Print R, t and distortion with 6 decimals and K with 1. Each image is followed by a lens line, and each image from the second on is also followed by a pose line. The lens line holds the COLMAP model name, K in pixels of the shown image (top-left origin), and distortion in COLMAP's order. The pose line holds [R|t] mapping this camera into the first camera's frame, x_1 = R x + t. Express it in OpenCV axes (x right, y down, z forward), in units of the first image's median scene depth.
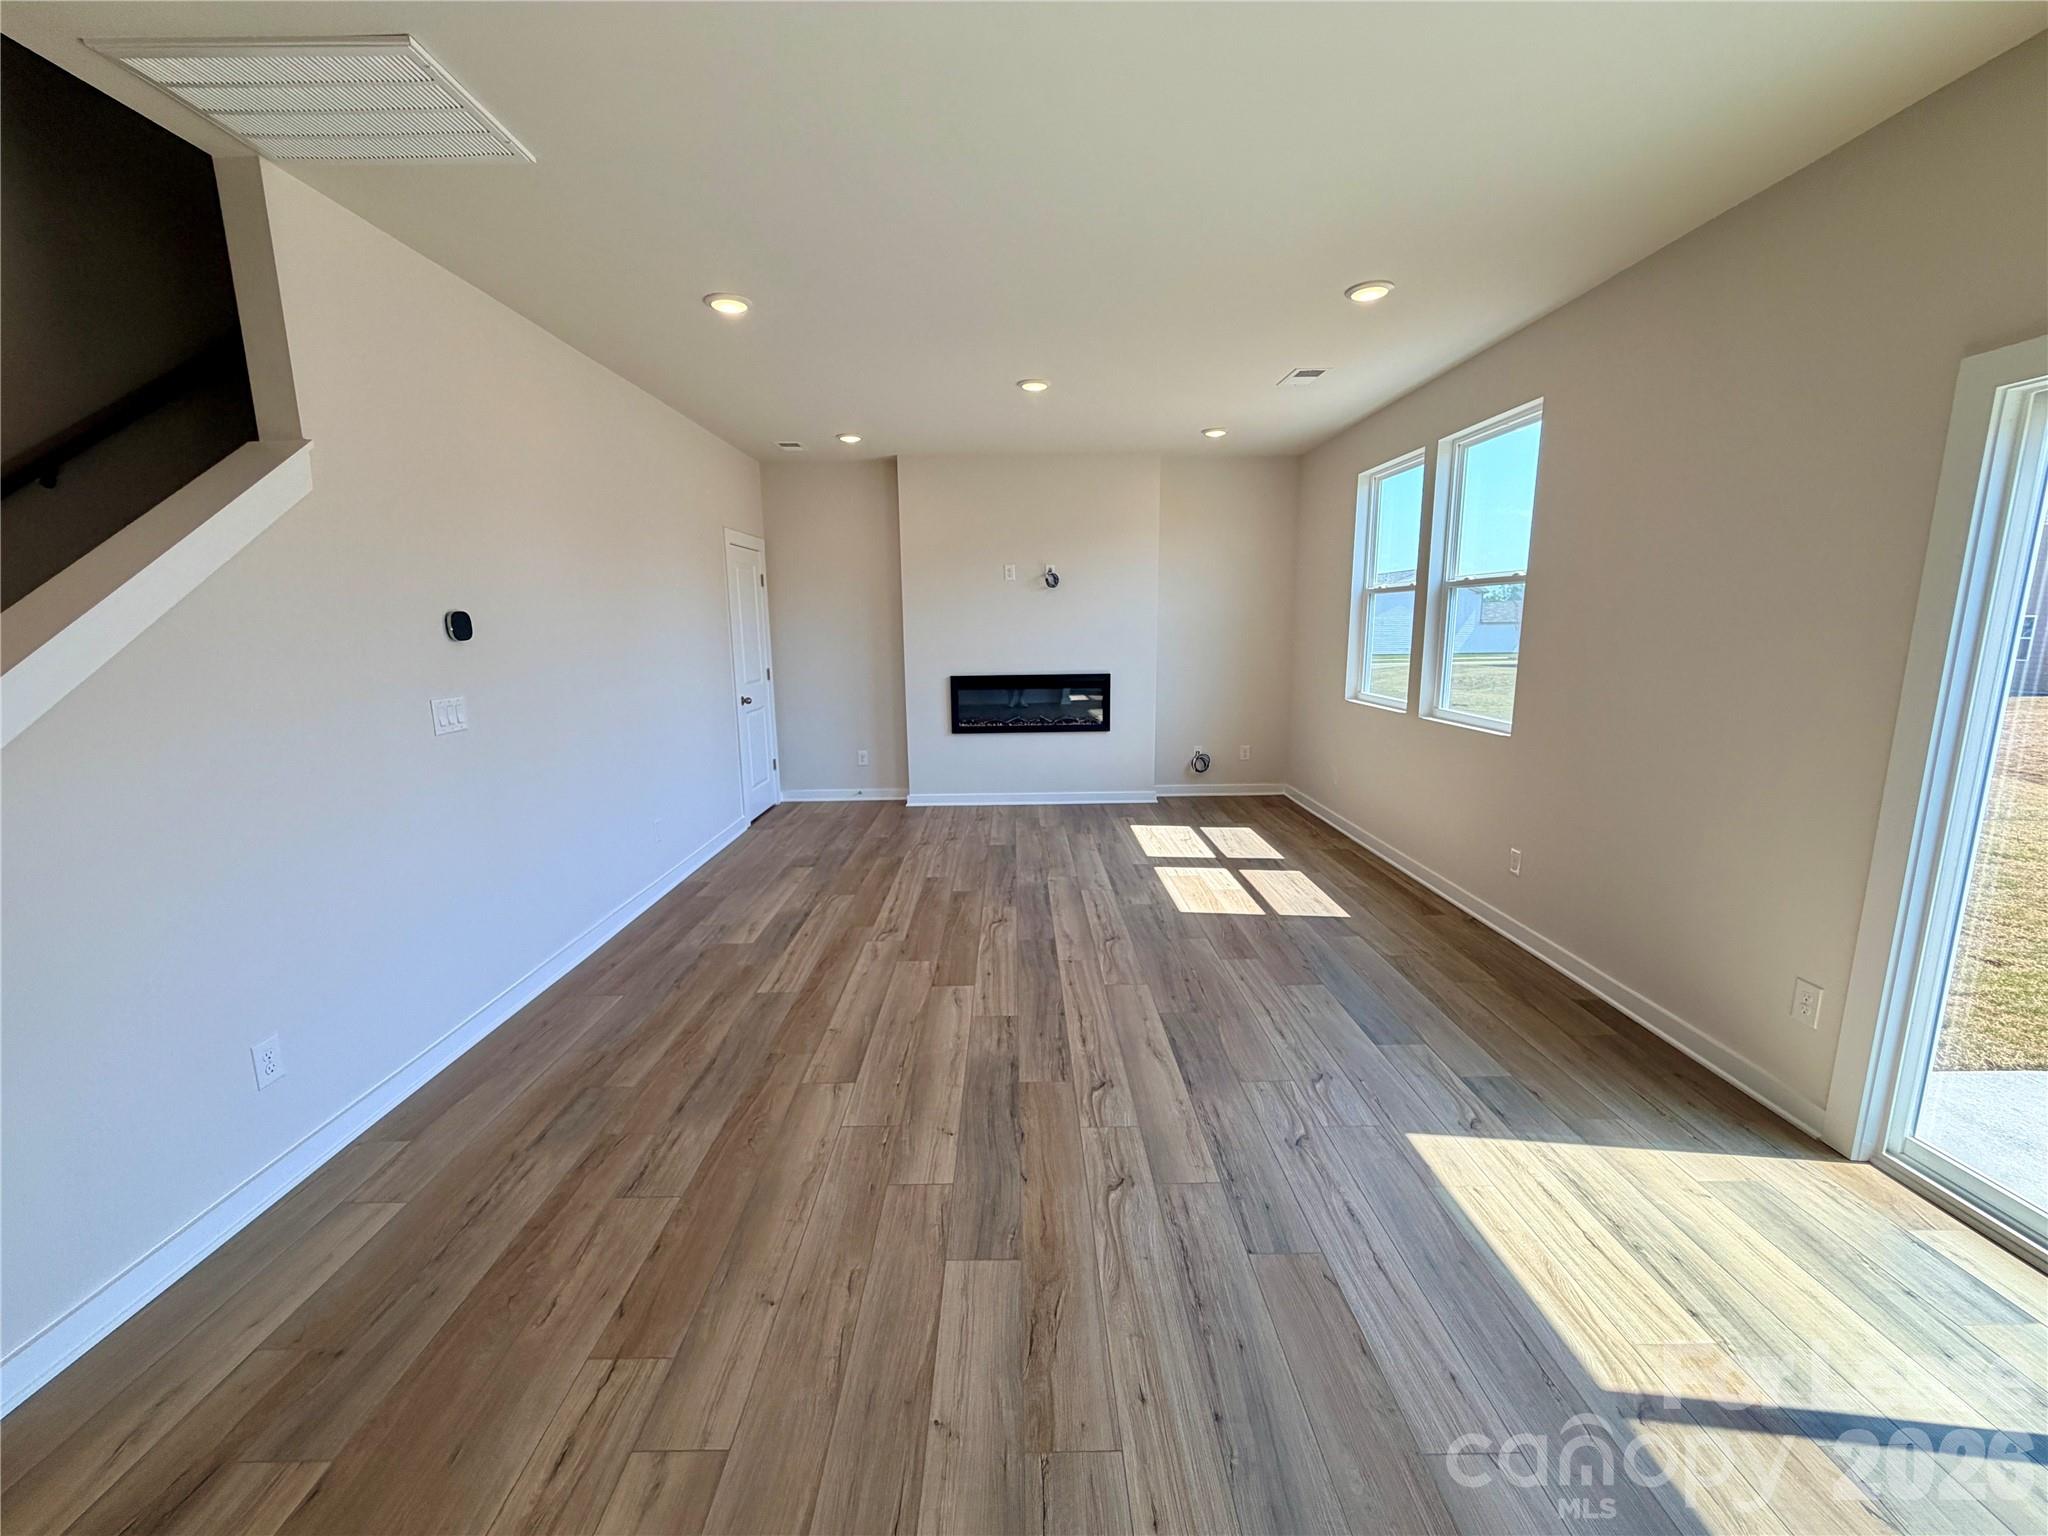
lens RADIAL K [[819.6, 0, 1024.0], [0, 819.6, 768.0], [0, 0, 1]] dist [0.012151, 0.000156]
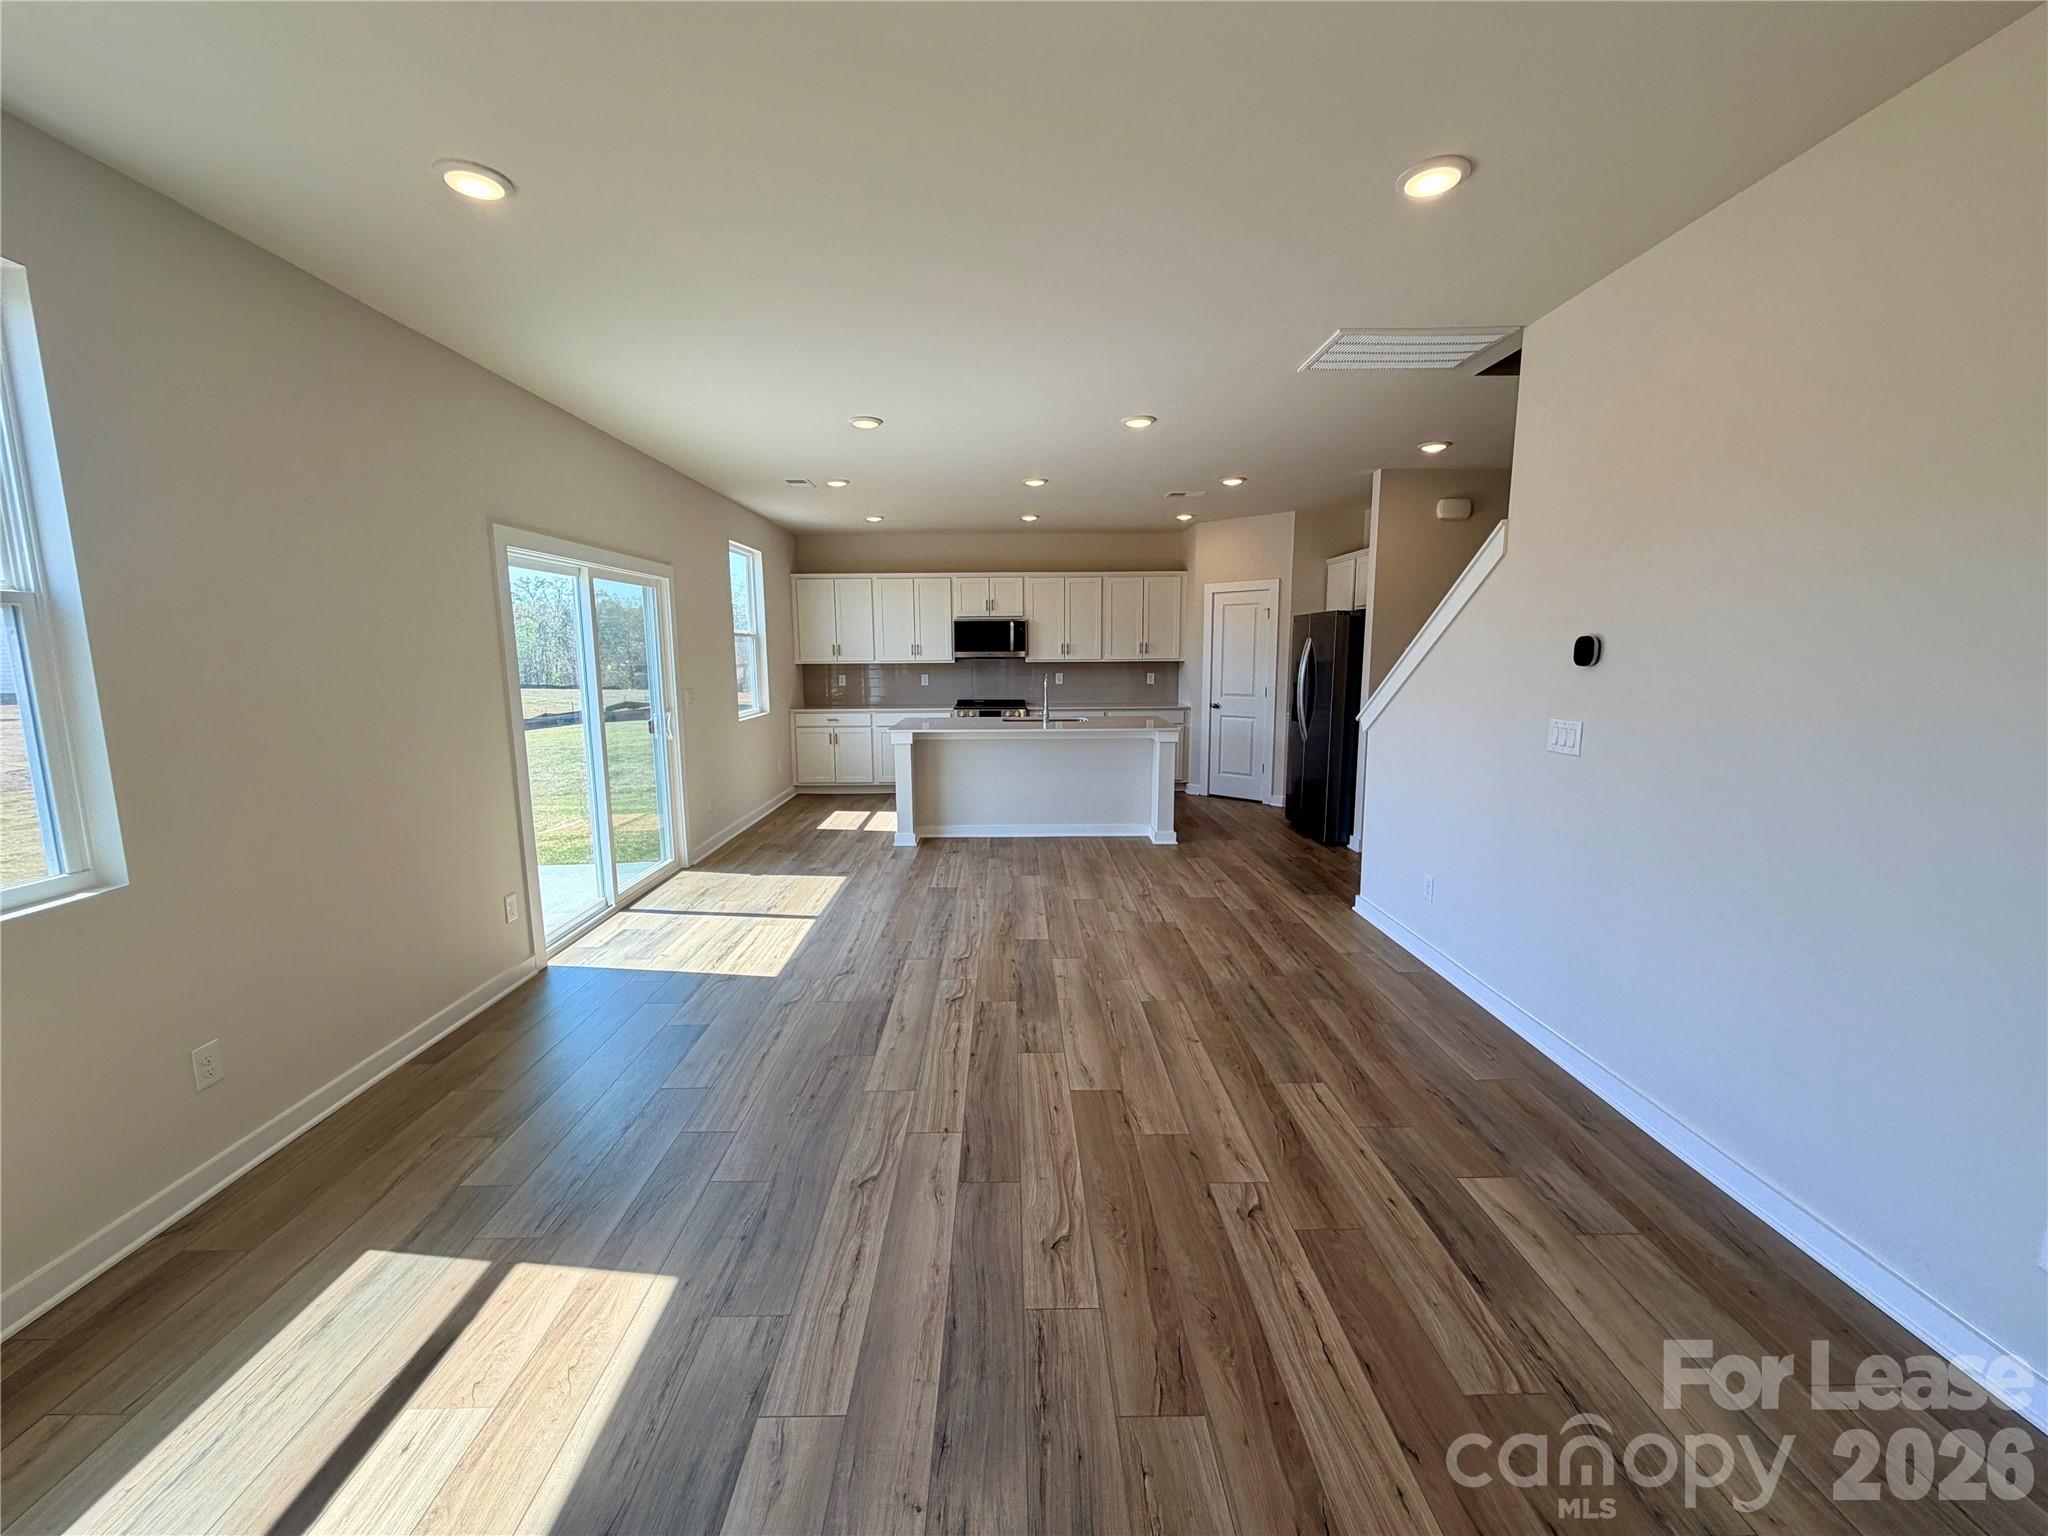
lens RADIAL K [[819.6, 0, 1024.0], [0, 819.6, 768.0], [0, 0, 1]] dist [0.012151, 0.000156]
pose [[-0.999773, 0.021056, -0.003332, -0.018669], [0.018885, 0.947290, 0.319821, -0.347843], [0.009891, 0.319685, -0.947472, 1.868511]]
